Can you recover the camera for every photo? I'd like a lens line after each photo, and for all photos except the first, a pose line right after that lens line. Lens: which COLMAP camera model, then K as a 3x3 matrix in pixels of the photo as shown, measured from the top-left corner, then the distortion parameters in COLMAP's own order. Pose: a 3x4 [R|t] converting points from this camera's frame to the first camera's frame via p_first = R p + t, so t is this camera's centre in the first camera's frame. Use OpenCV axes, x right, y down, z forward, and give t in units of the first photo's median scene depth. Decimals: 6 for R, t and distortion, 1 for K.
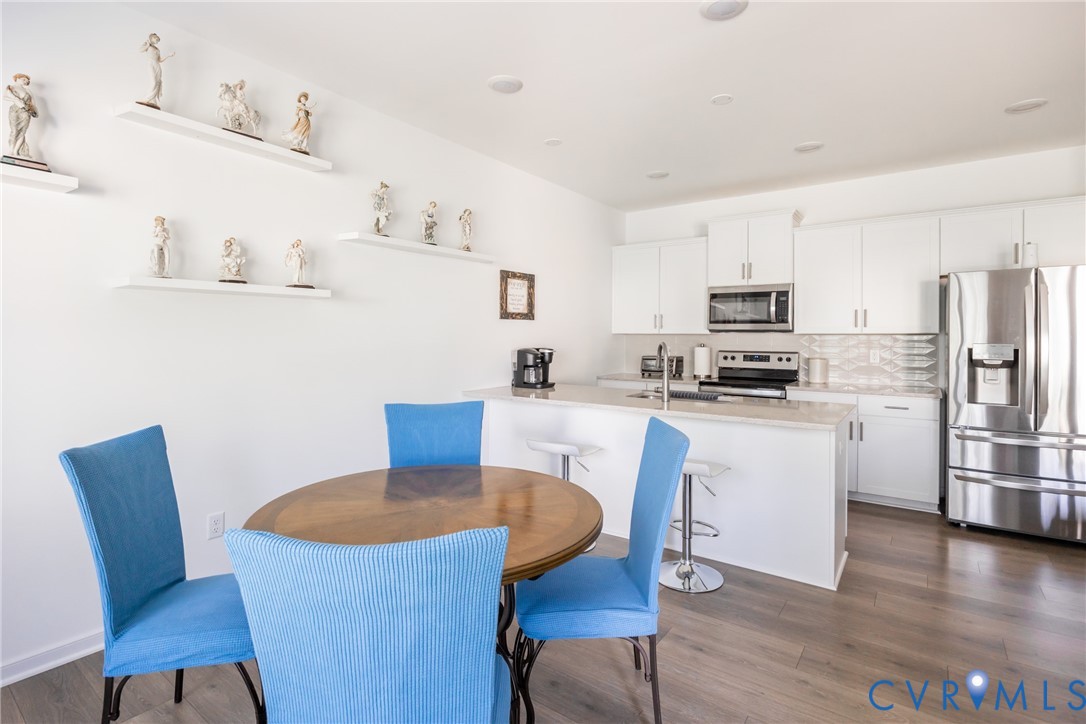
lens RADIAL K [[528.4, 0, 542.9], [0, 528.4, 355.5], [0, 0, 1]] dist [-0.000563, 0.000026]
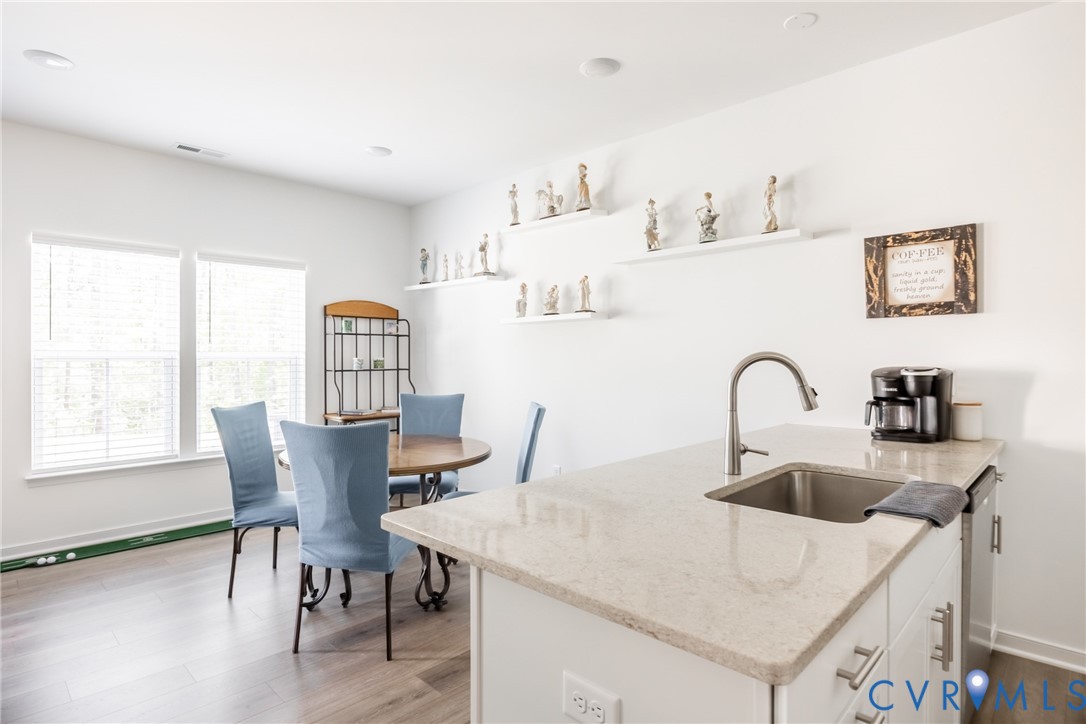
lens RADIAL K [[584.5, 0, 543.5], [0, 584.5, 361.3], [0, 0, 1]] dist [0.005925, 0.001786]
pose [[-0.144289, 0.011247, -0.989472, 0.634158], [-0.034284, 0.999278, 0.016358, -0.017266], [0.988942, 0.036283, -0.143799, 0.714470]]
